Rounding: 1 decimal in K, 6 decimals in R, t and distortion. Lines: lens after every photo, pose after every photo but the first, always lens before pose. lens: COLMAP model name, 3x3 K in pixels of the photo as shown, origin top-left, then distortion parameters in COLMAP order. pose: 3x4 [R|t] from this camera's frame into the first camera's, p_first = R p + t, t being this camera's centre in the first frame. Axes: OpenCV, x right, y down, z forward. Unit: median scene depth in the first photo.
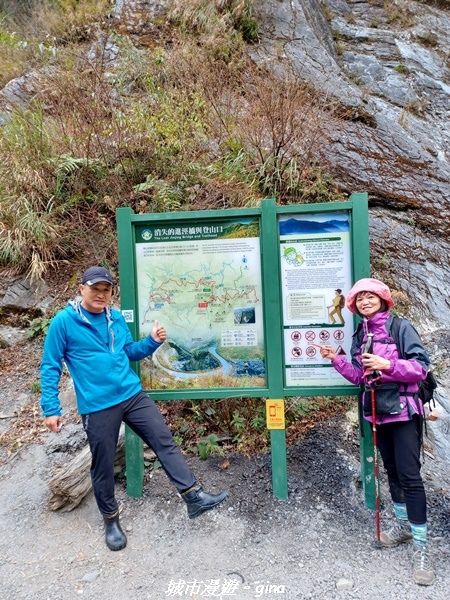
lens RADIAL K [[437.6, 0, 225.0], [0, 437.6, 300.0], [0, 0, 1]] dist [0.091020, -0.085068]
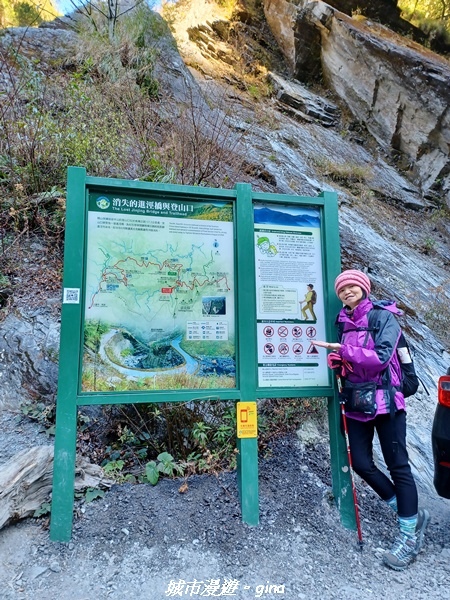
lens RADIAL K [[437.6, 0, 225.0], [0, 437.6, 300.0], [0, 0, 1]] dist [0.091020, -0.085068]
pose [[0.947877, 0.079349, 0.308599, -0.206924], [-0.026545, 0.984795, -0.171682, 0.175341], [-0.317530, 0.154542, 0.935570, 0.170818]]
